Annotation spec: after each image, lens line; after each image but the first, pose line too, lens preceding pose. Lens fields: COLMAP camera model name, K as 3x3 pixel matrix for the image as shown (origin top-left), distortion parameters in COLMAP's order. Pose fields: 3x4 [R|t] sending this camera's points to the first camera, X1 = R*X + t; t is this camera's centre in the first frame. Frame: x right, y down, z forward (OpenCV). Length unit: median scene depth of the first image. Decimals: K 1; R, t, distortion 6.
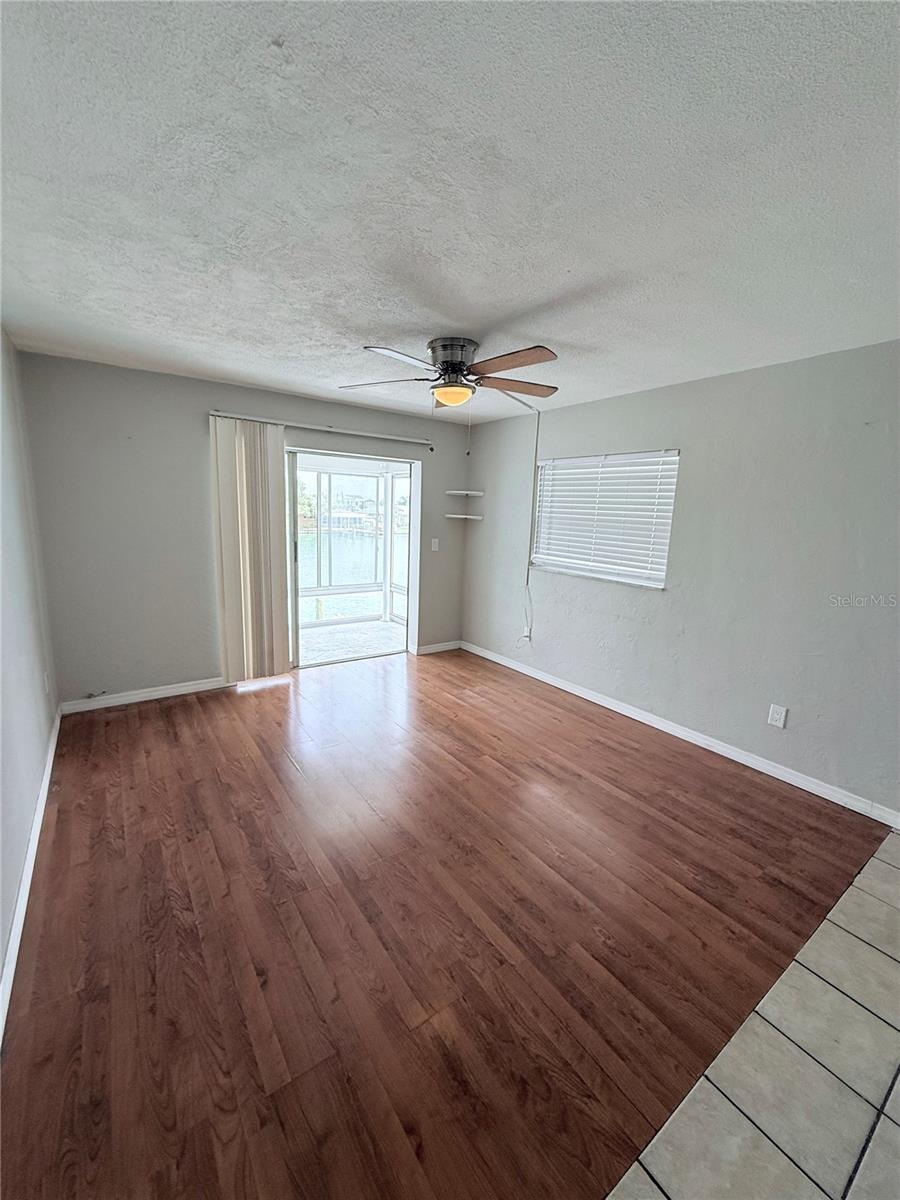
lens RADIAL K [[478.7, 0, 451.4], [0, 478.7, 598.7], [0, 0, 1]] dist [-0.000673, 0.000020]
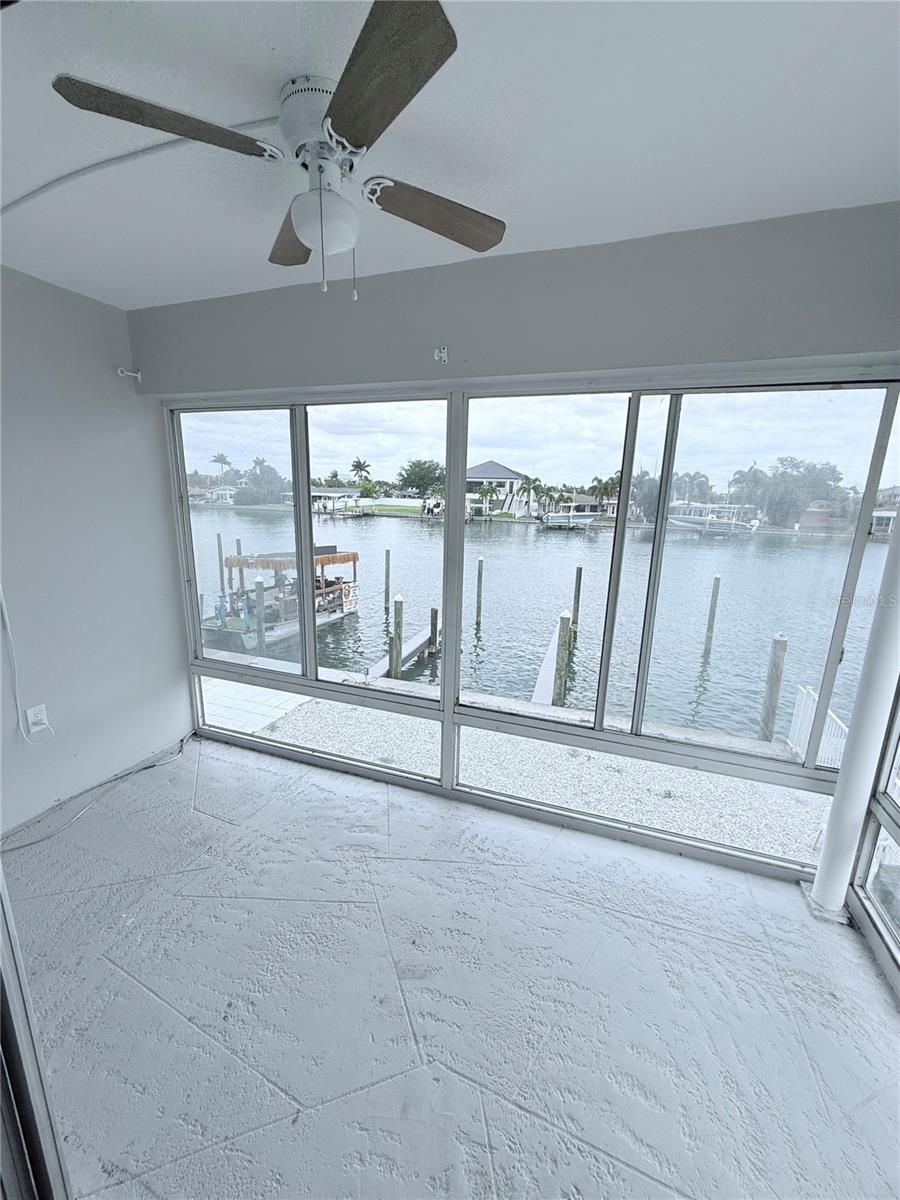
lens RADIAL K [[478.7, 0, 451.4], [0, 478.7, 598.7], [0, 0, 1]] dist [-0.000673, 0.000020]
pose [[0.566801, 0.158289, -0.808506, -0.064548], [-0.153604, 0.984465, 0.085055, -0.122446], [0.809409, 0.075981, 0.582310, 0.638485]]
